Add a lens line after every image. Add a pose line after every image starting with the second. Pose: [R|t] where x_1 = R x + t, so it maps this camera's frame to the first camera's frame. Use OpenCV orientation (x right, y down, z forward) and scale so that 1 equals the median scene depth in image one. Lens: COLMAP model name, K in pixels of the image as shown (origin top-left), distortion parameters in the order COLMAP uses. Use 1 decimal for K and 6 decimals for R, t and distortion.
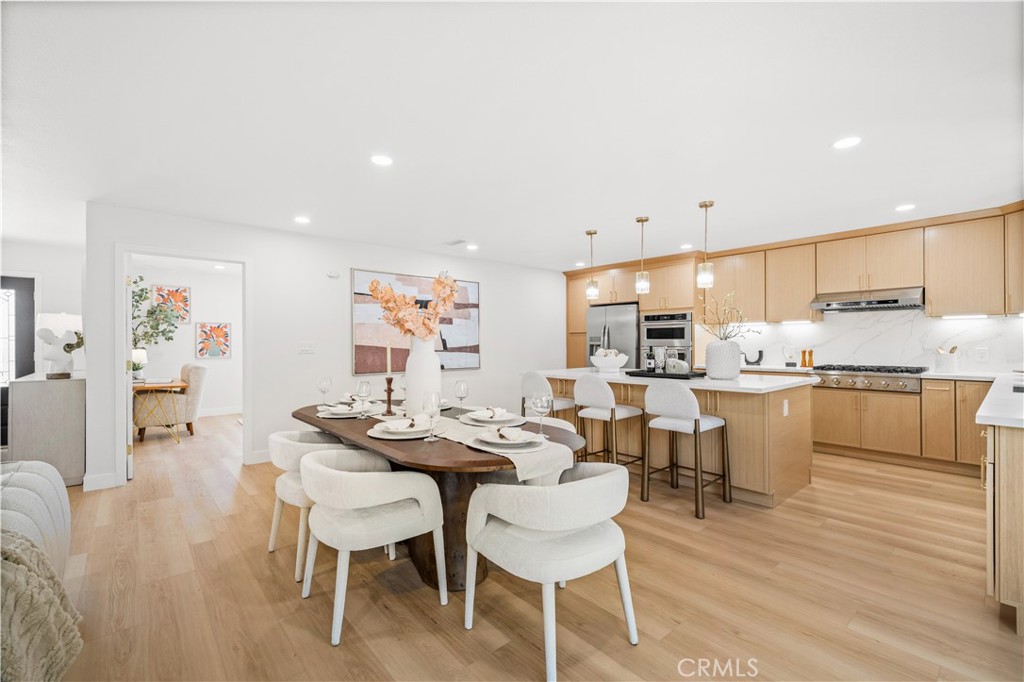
lens RADIAL K [[446.4, 0, 512.9], [0, 446.4, 337.6], [0, 0, 1]] dist [-0.001124, 0.000017]
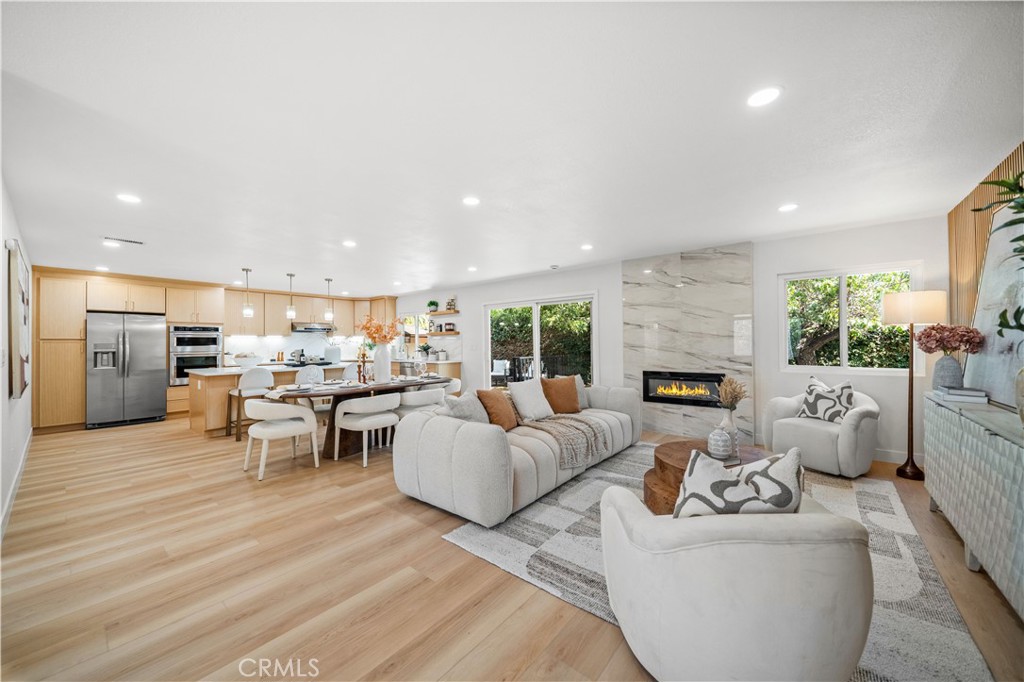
lens RADIAL K [[364.8, 0, 511.5], [0, 364.8, 343.5], [0, 0, 1]] dist [-0.005193, 0.000265]
pose [[-0.185998, 0.008514, 0.982513, -1.002702], [0.003048, 0.999963, -0.008088, 0.008766], [-0.982545, 0.001490, -0.186017, 0.350296]]
